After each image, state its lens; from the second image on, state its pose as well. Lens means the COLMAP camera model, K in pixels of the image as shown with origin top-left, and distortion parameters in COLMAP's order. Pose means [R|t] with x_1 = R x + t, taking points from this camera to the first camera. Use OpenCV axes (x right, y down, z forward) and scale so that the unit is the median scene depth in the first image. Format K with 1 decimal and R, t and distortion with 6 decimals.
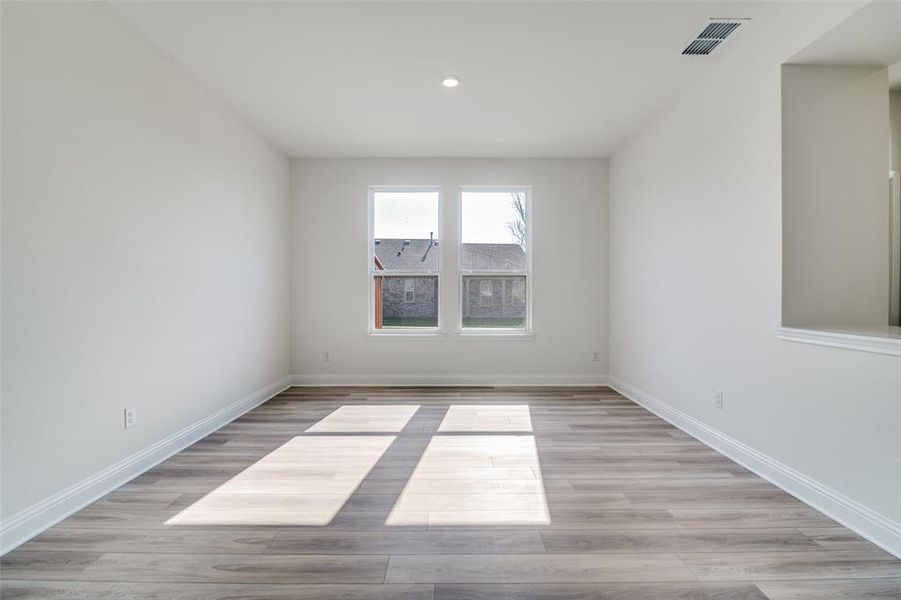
lens RADIAL K [[421.9, 0, 450.5], [0, 421.9, 300.0], [0, 0, 1]] dist [-0.020192, -0.000314]
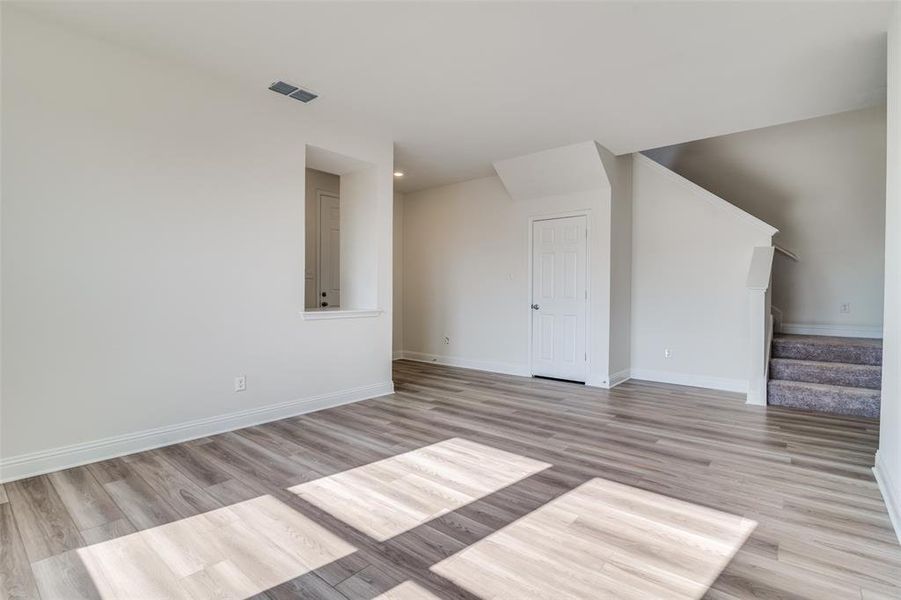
lens RADIAL K [[421.9, 0, 450.5], [0, 421.9, 300.0], [0, 0, 1]] dist [-0.020192, -0.000314]
pose [[-0.764951, -0.016451, 0.643878, -0.598023], [0.004120, 0.999528, 0.030433, -0.021467], [-0.644075, 0.025933, -0.764522, 1.744324]]
